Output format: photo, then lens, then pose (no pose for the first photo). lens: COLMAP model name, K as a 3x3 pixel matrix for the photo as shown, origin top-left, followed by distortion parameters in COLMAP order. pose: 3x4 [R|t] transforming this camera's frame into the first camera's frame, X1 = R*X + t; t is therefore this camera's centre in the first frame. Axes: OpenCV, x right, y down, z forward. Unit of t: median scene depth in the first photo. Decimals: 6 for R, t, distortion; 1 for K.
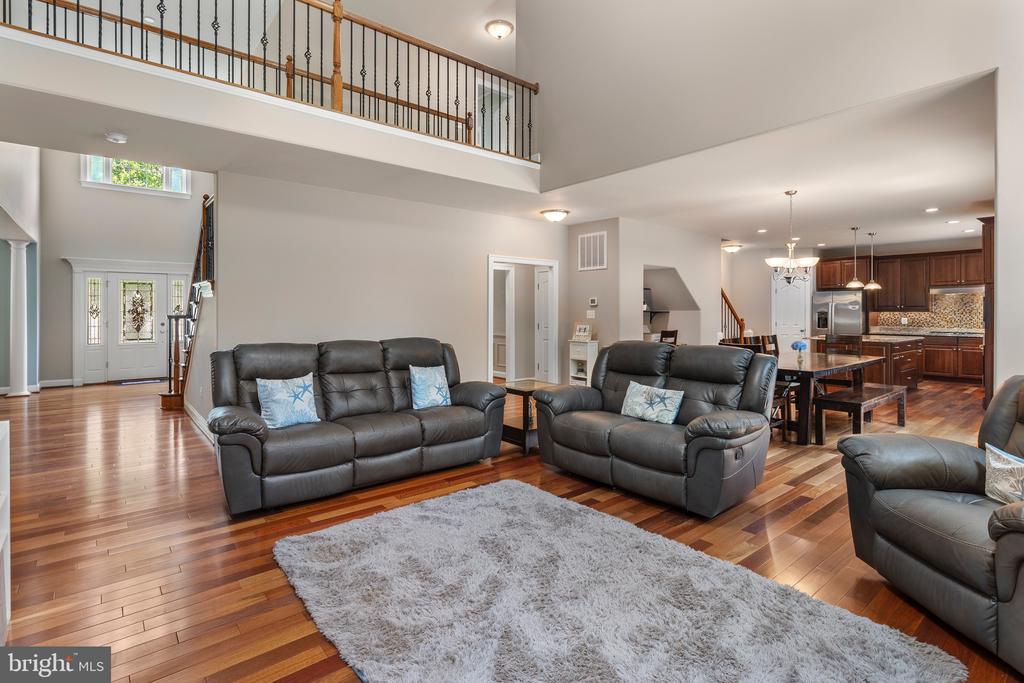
lens RADIAL K [[496.4, 0, 506.7], [0, 496.4, 312.6], [0, 0, 1]] dist [0.002197, 0.000447]
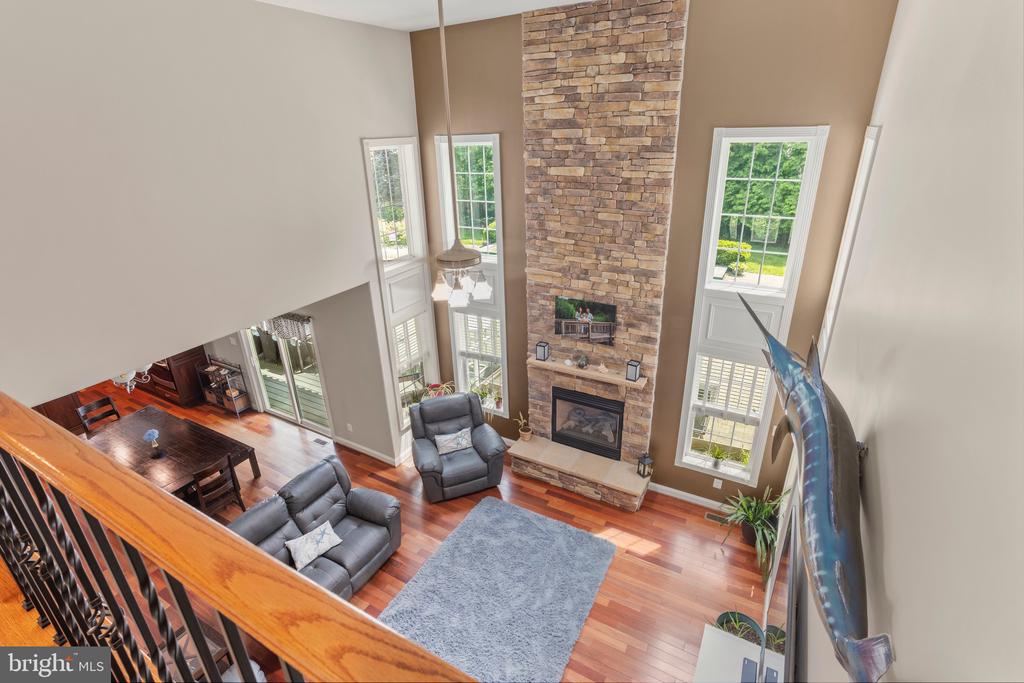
lens RADIAL K [[498.9, 0, 511.9], [0, 498.9, 335.4], [0, 0, 1]] dist [-0.034397, 0.000220]
pose [[-0.354941, -0.355506, 0.864658, -0.767886], [0.032682, 0.919594, 0.391509, -0.740489], [-0.934317, 0.167221, -0.314782, 0.778049]]
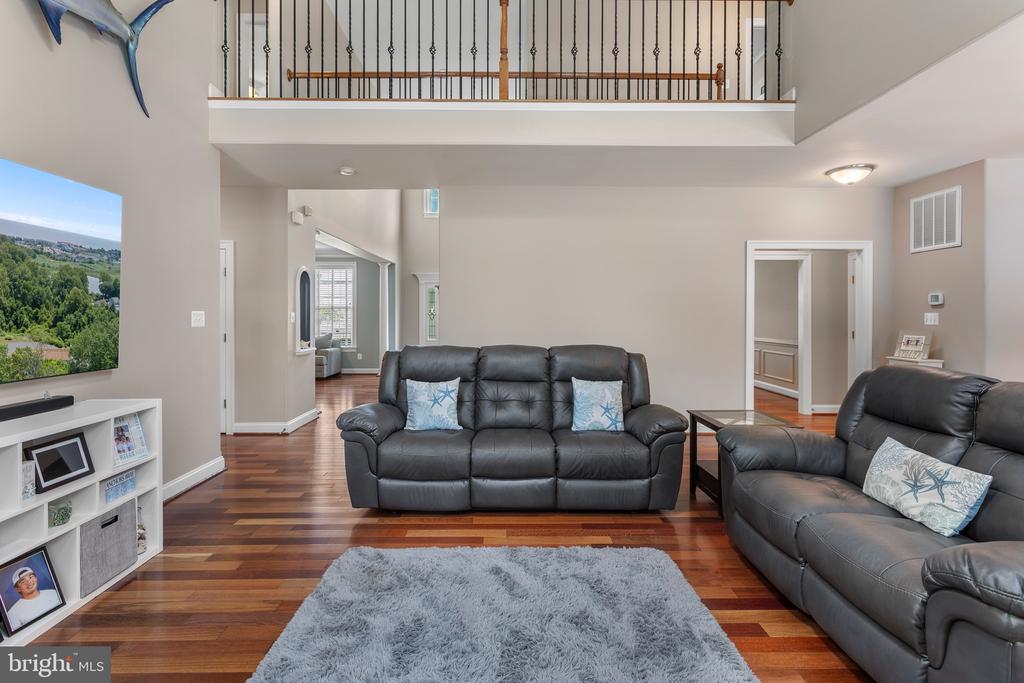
lens RADIAL K [[491.2, 0, 511.2], [0, 491.2, 318.0], [0, 0, 1]] dist [0.000064, 0.000480]
pose [[0.783237, 0.004759, -0.621705, 0.260584], [-0.001546, 0.999983, 0.005706, -0.000246], [0.621721, -0.003508, 0.783231, 0.295636]]
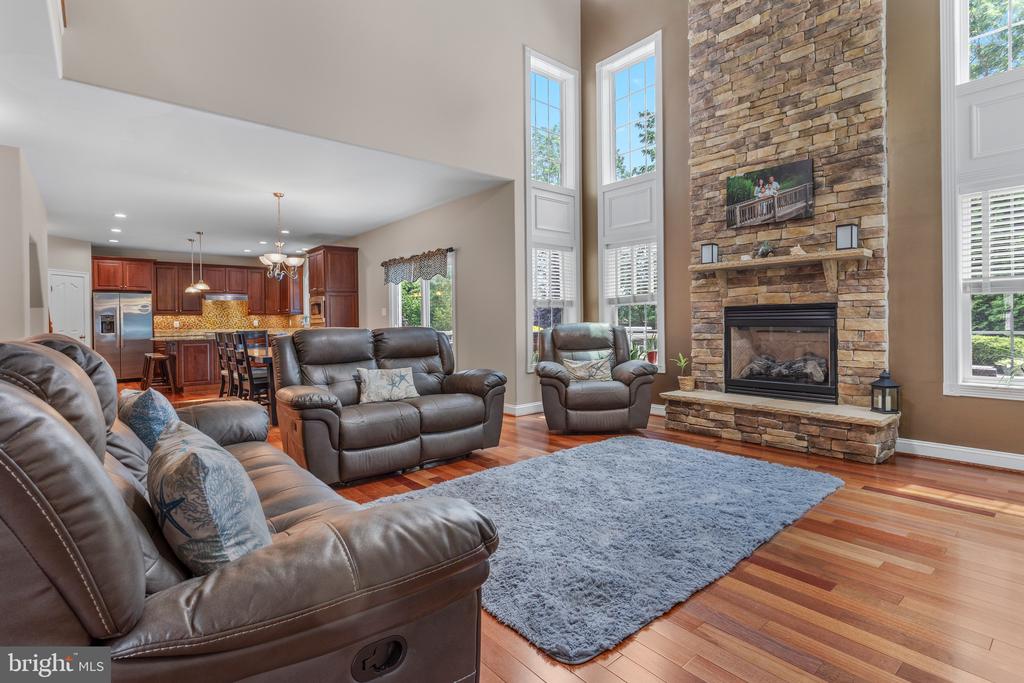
lens RADIAL K [[495.6, 0, 507.6], [0, 495.6, 321.9], [0, 0, 1]] dist [0.002748, 0.000610]
pose [[-0.002875, -0.002532, 0.999993, -0.696825], [0.015994, 0.999869, 0.002577, 0.051843], [-0.999868, 0.016001, -0.002834, 0.713810]]
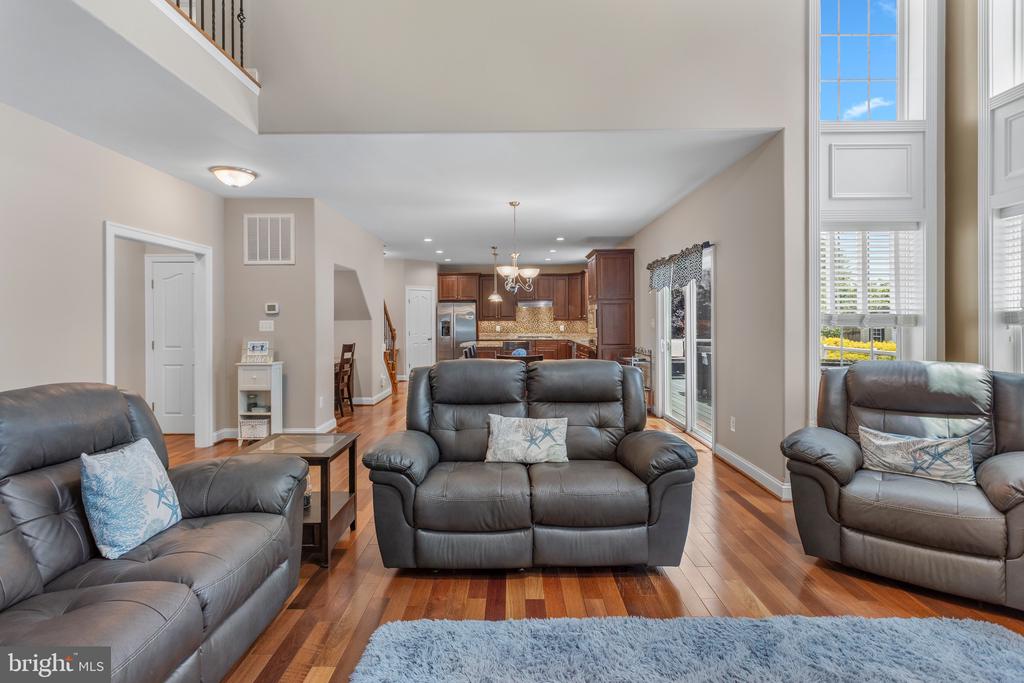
lens RADIAL K [[495.6, 0, 507.6], [0, 495.6, 321.9], [0, 0, 1]] dist [0.002748, 0.000610]
pose [[0.640888, -0.004638, 0.767620, -0.303190], [0.006494, 0.999979, 0.000619, -0.000440], [-0.767607, 0.004588, 0.640904, 0.501827]]
